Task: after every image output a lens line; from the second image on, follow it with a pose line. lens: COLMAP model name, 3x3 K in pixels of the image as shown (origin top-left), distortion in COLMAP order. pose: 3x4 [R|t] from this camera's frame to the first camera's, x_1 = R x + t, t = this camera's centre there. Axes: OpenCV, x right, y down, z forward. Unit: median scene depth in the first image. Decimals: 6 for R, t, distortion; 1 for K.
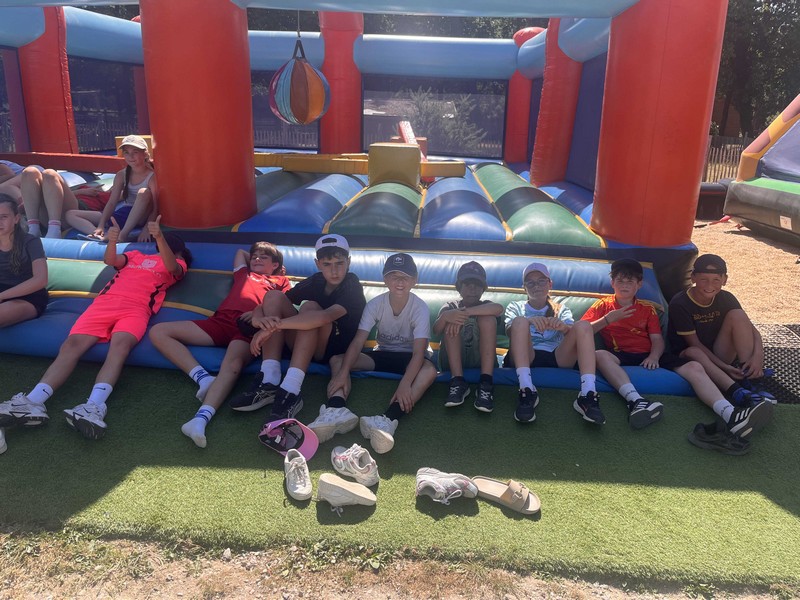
lens RADIAL K [[604.1, 0, 400.0], [0, 604.1, 300.0], [0, 0, 1]] dist [0.118416, -0.145523]
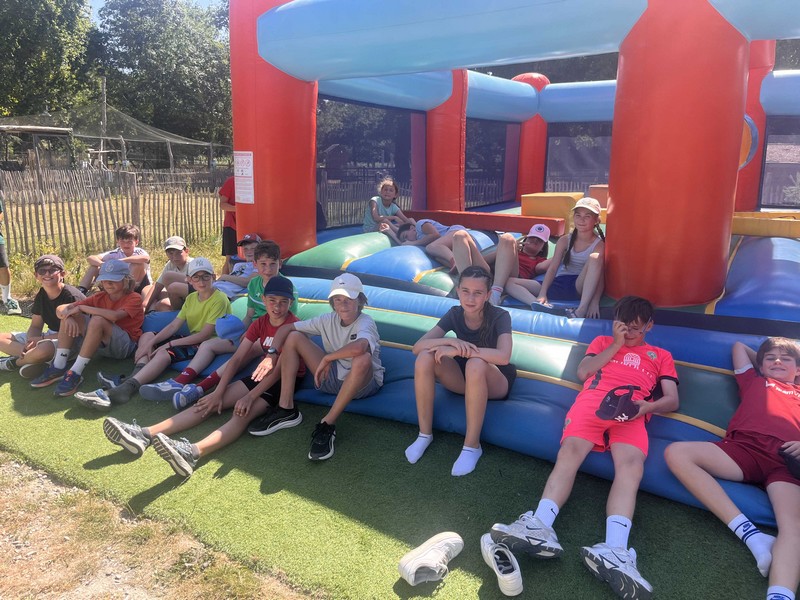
lens RADIAL K [[604.1, 0, 400.0], [0, 604.1, 300.0], [0, 0, 1]] dist [0.118416, -0.145523]
pose [[0.894804, 0.079190, -0.439380, -0.362132], [-0.112198, 0.992446, -0.049623, -0.058795], [0.432131, 0.093700, 0.896930, 0.132795]]
